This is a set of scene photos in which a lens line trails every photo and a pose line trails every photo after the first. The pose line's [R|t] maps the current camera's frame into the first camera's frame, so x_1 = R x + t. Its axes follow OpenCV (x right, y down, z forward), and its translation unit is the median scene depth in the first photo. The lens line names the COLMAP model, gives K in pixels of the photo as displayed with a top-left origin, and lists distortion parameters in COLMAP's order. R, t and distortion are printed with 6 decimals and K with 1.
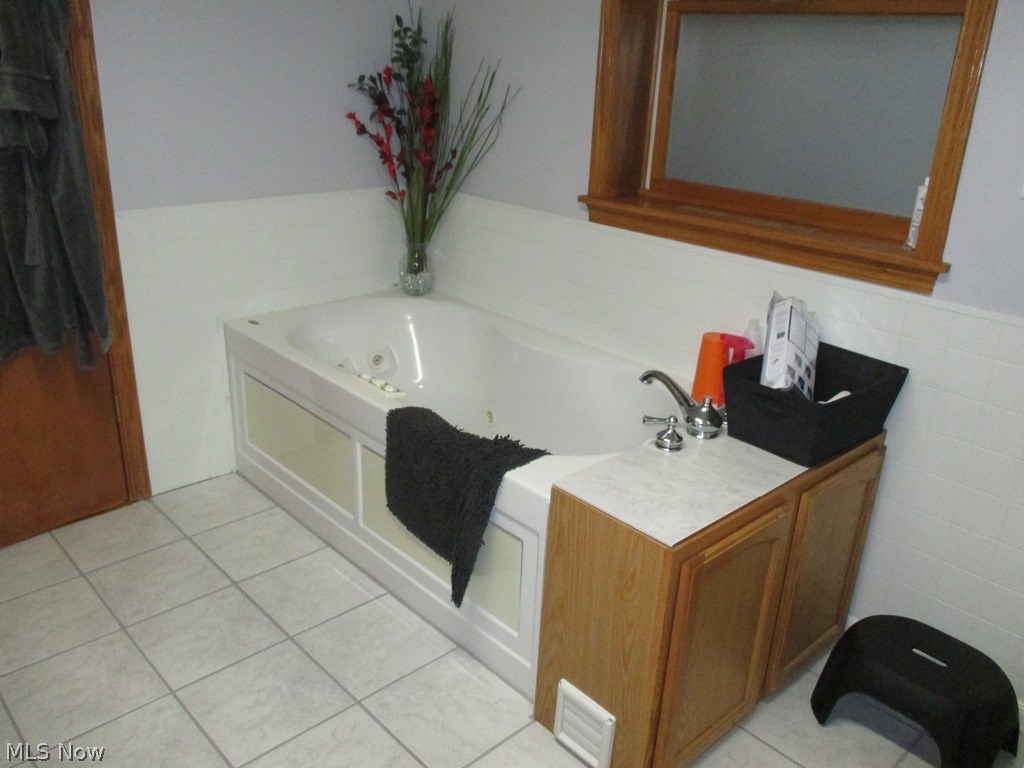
lens RADIAL K [[865.9, 0, 512.7], [0, 865.9, 383.1], [0, 0, 1]] dist [-0.018956, 0.013961]
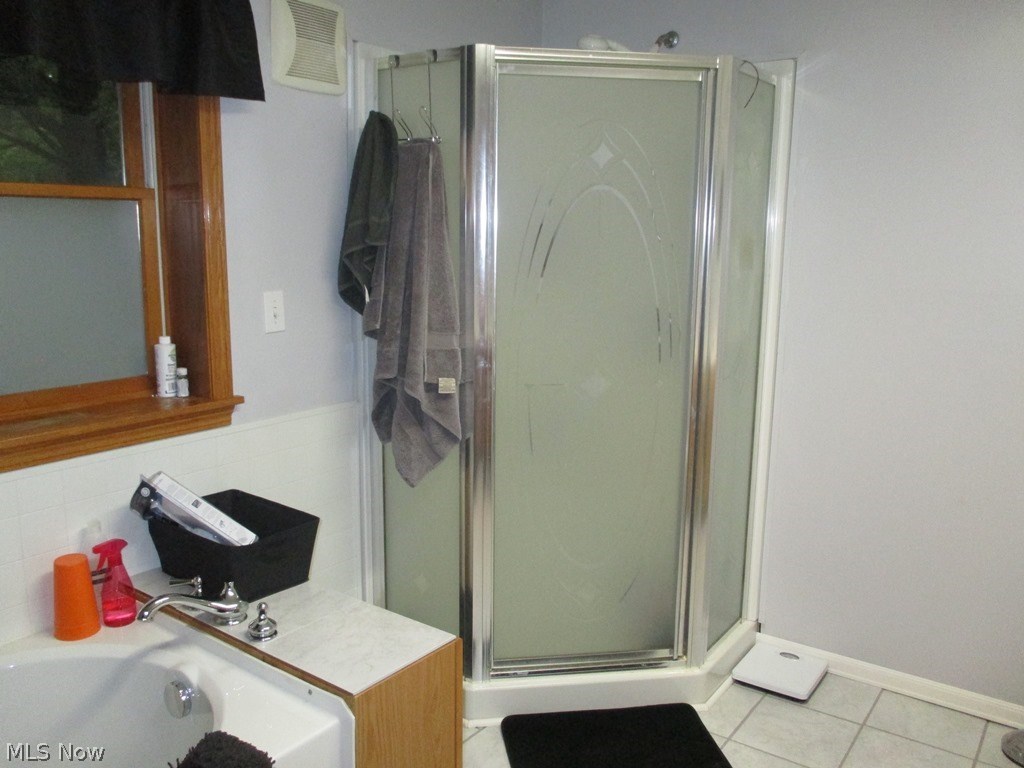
lens RADIAL K [[865.9, 0, 514.2], [0, 865.9, 385.6], [0, 0, 1]] dist [-0.018956, 0.013961]
pose [[-0.198416, -0.202880, 0.958890, -0.741910], [0.344947, 0.901294, 0.262071, -0.333800], [-0.917411, 0.382766, -0.108849, 0.757060]]
